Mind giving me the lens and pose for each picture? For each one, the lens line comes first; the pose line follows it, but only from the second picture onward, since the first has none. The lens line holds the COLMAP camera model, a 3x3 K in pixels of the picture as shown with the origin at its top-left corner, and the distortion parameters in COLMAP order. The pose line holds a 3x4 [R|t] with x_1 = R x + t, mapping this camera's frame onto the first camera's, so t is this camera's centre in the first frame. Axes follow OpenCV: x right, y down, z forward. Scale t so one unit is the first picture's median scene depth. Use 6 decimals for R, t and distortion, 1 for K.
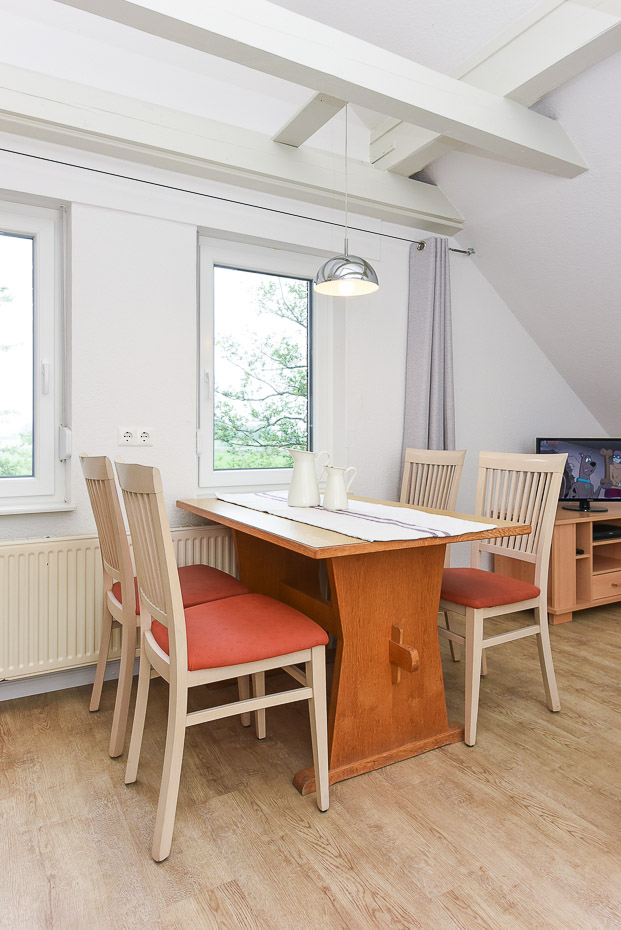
lens RADIAL K [[566.5, 0, 292.8], [0, 566.5, 433.9], [0, 0, 1]] dist [-0.001252, 0.001182]
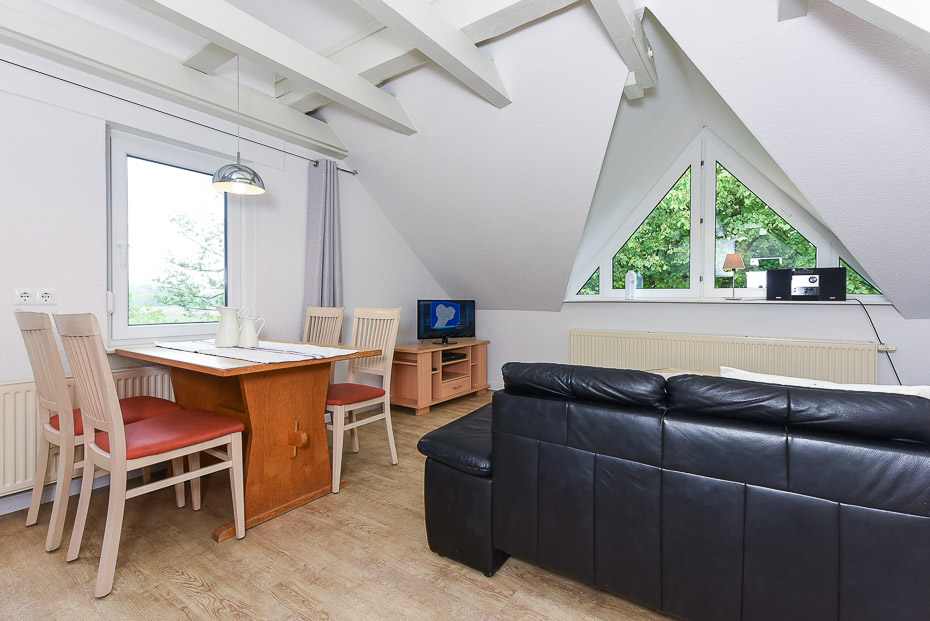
lens RADIAL K [[420.7, 0, 466.7], [0, 420.7, 302.6], [0, 0, 1]] dist [0.003882, -0.000207]
pose [[0.895130, -0.003496, 0.445791, 0.123103], [0.000994, 0.999982, 0.005847, 0.013173], [-0.445803, -0.004791, 0.895118, -0.149511]]
